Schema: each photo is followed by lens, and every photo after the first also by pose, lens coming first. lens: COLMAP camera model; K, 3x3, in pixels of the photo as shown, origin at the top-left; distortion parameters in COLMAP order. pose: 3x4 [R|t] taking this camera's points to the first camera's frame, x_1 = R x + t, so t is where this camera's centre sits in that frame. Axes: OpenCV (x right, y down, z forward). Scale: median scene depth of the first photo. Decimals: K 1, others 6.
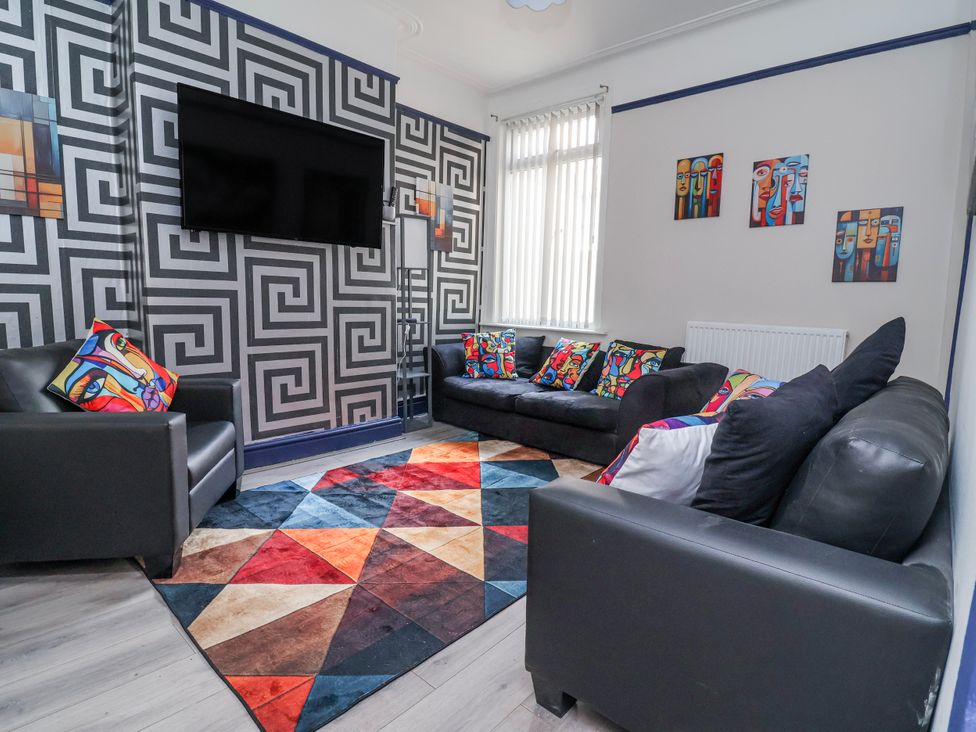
lens RADIAL K [[510.1, 0, 487.1], [0, 510.1, 364.8], [0, 0, 1]] dist [0.000771, -0.014210]
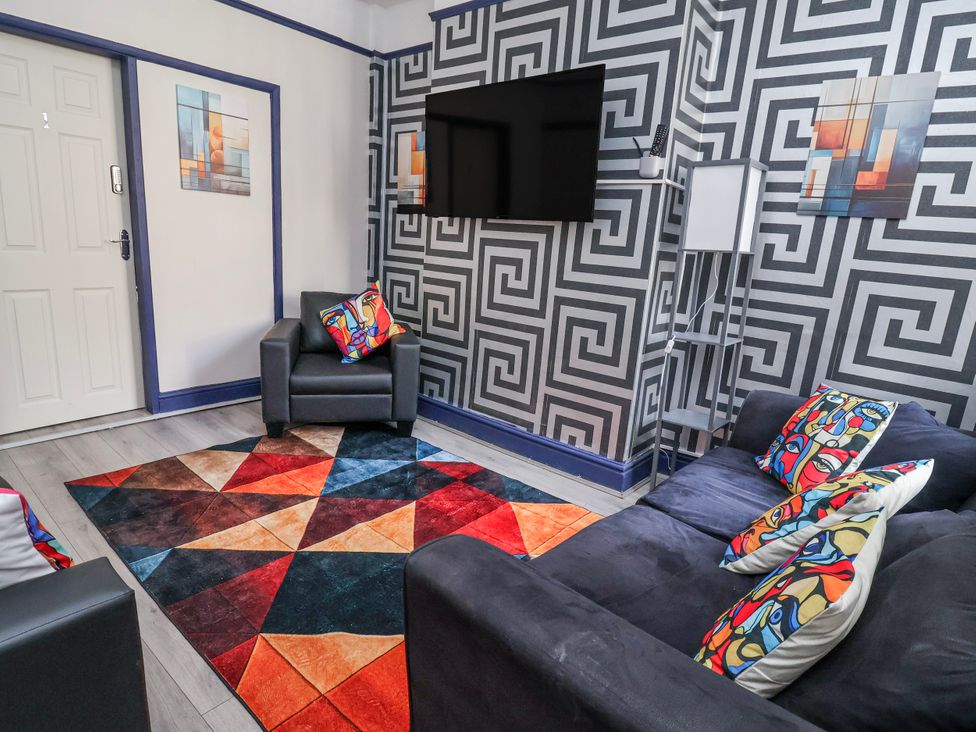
lens RADIAL K [[530.2, 0, 488.0], [0, 530.2, 366.0], [0, 0, 1]] dist [-0.001214, -0.013675]
pose [[0.043762, 0.206541, -0.977459, 0.587115], [-0.198365, 0.960712, 0.194121, -0.154591], [0.979151, 0.185399, 0.083013, 0.870370]]
